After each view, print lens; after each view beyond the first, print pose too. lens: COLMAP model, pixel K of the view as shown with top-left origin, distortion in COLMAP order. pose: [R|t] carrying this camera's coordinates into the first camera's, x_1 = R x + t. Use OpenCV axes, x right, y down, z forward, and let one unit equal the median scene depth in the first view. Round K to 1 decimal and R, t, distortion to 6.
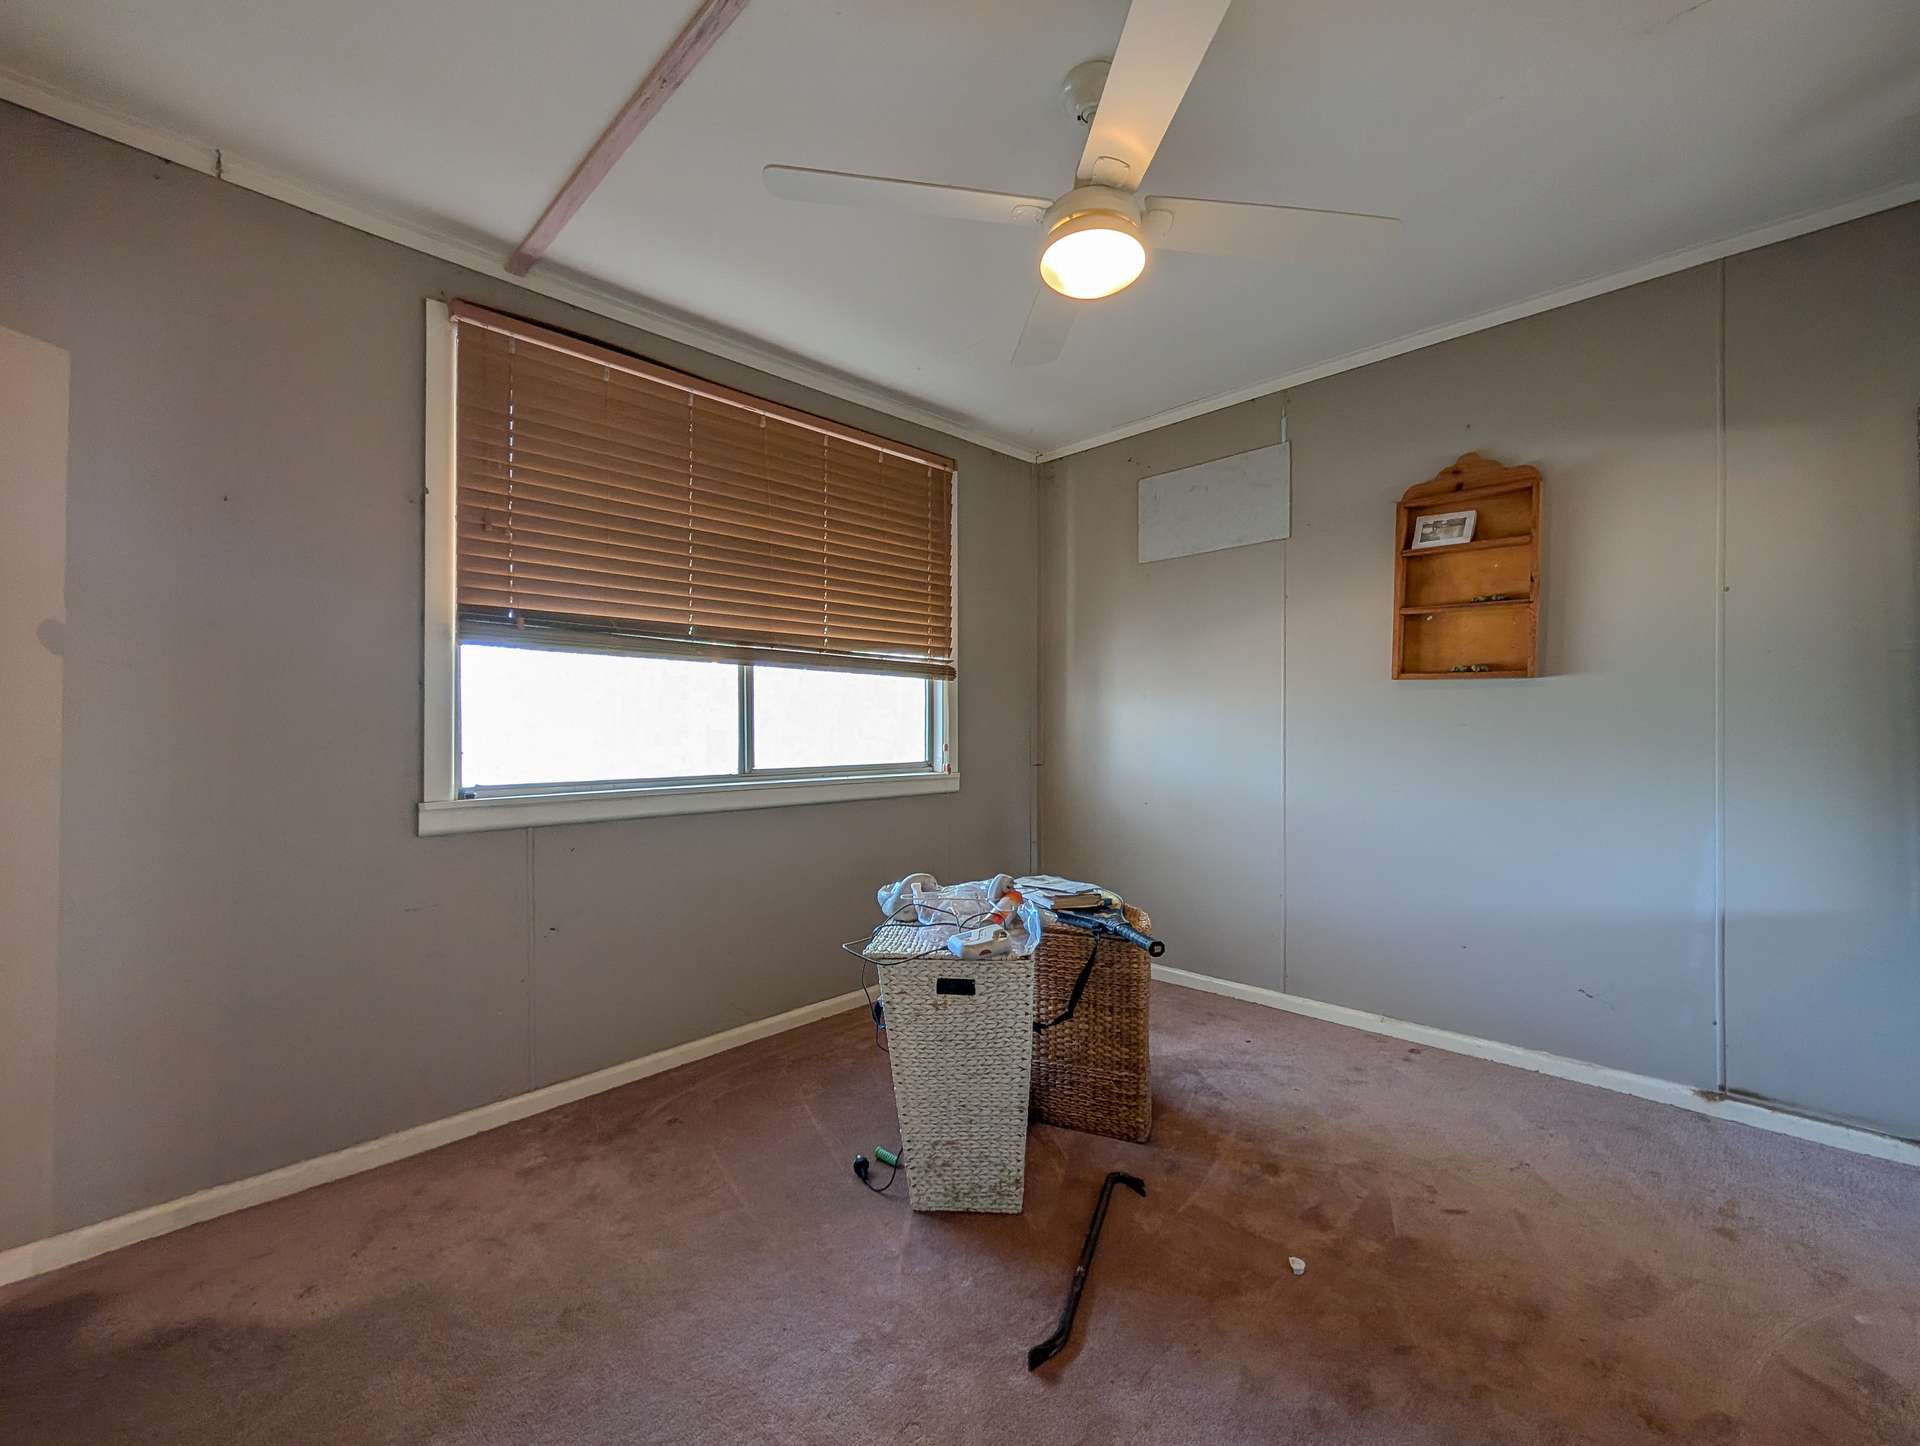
lens RADIAL K [[771.6, 0, 958.4], [0, 771.6, 731.8], [0, 0, 1]] dist [-0.003421, 0.002072]
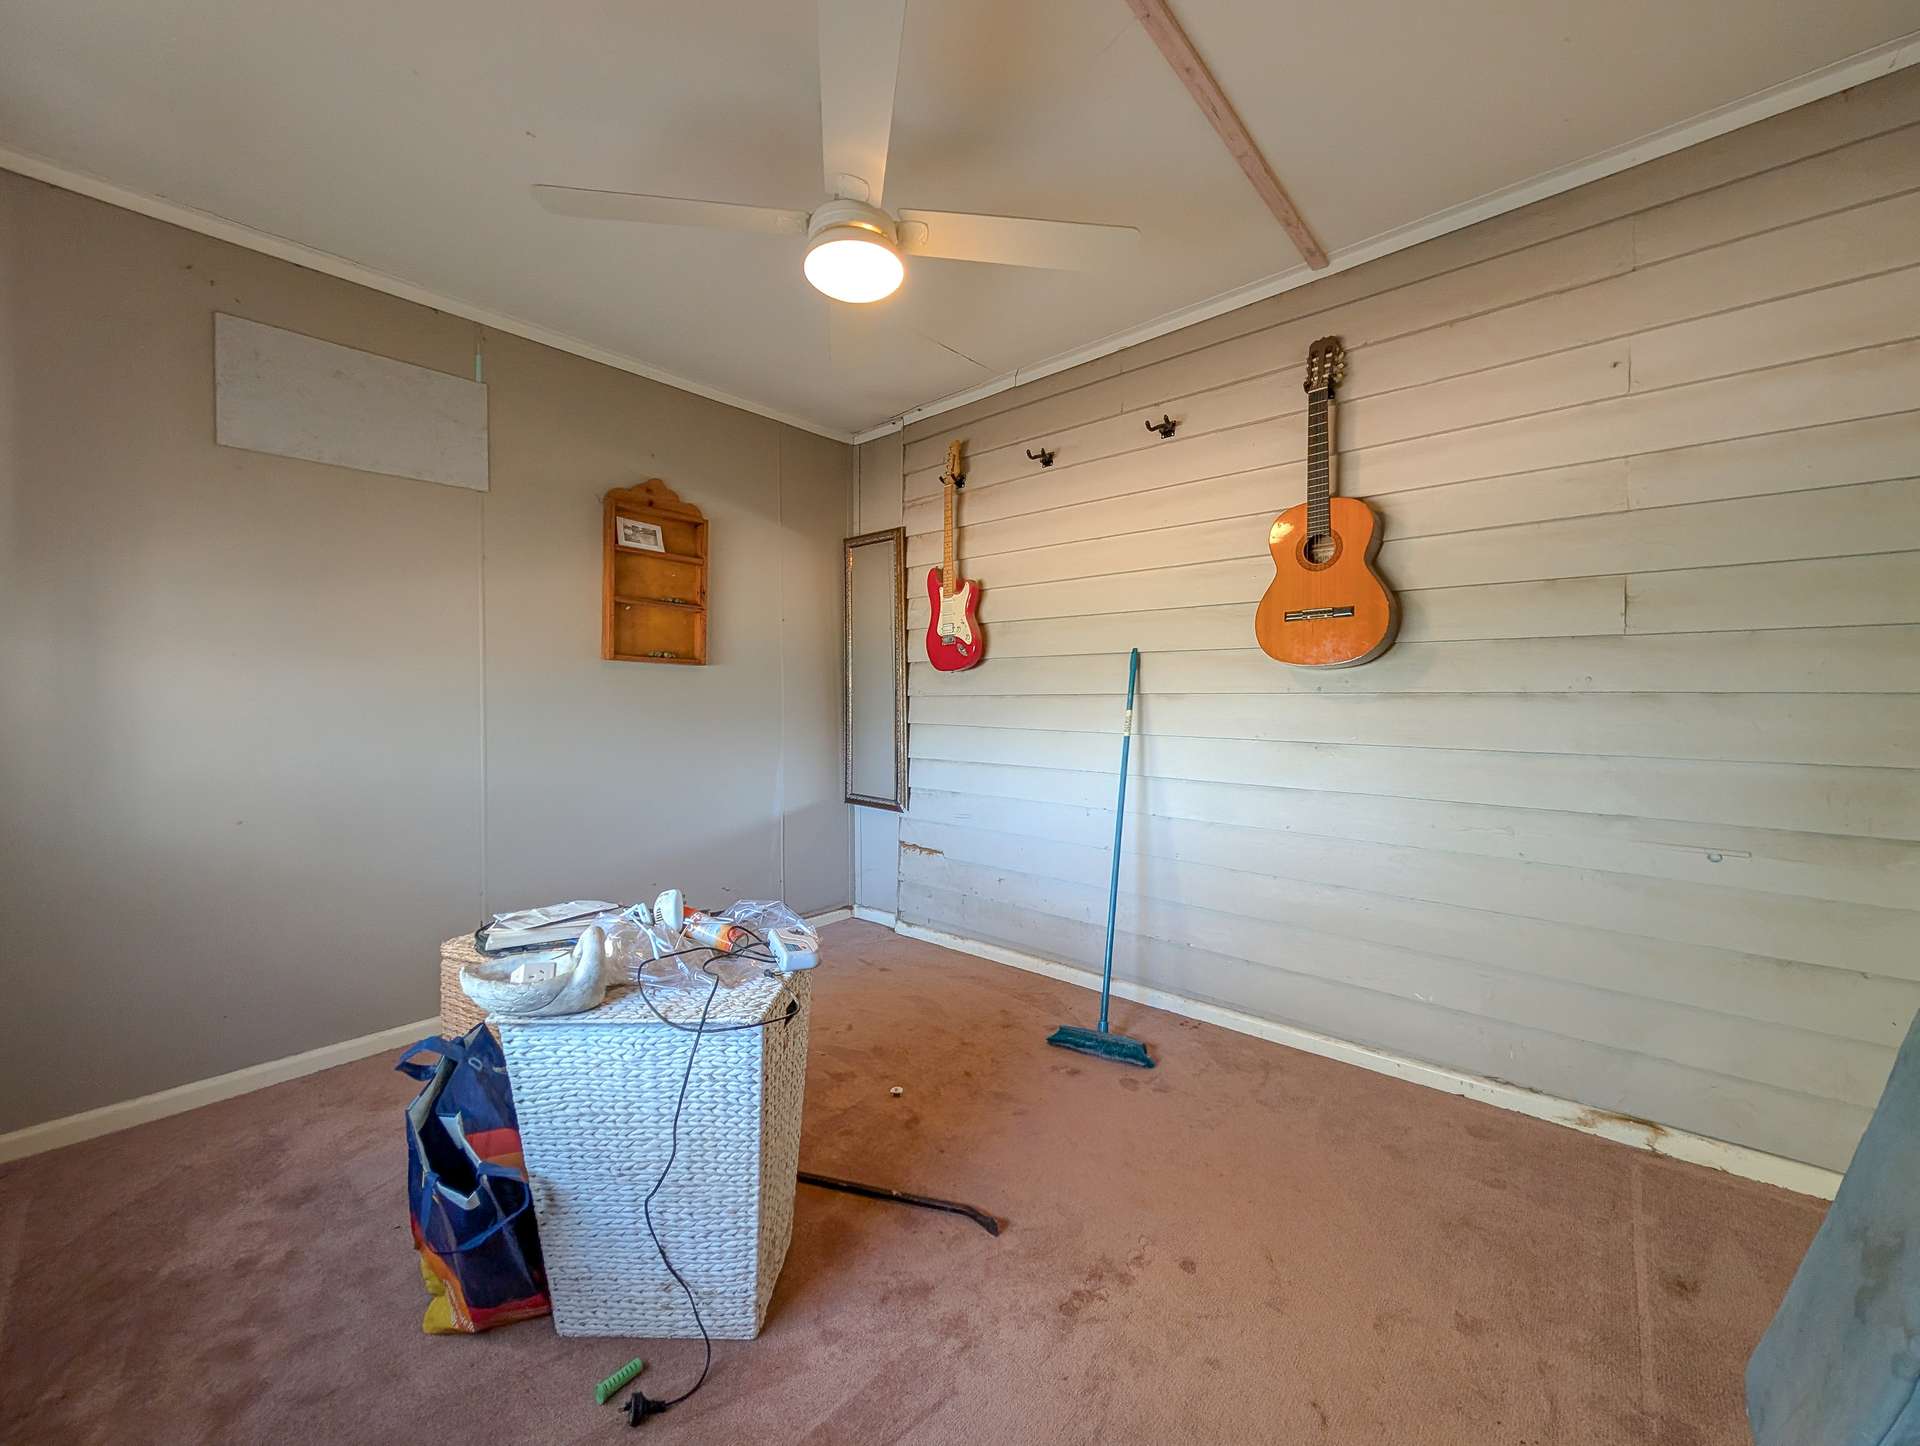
lens RADIAL K [[771.6, 0, 957.8], [0, 771.6, 703.9], [0, 0, 1]] dist [-0.003421, 0.002072]
pose [[-0.056814, 0.003229, 0.998380, -0.573036], [0.013941, 0.999900, -0.002441, 0.005331], [-0.998287, 0.013780, -0.056853, 0.585762]]
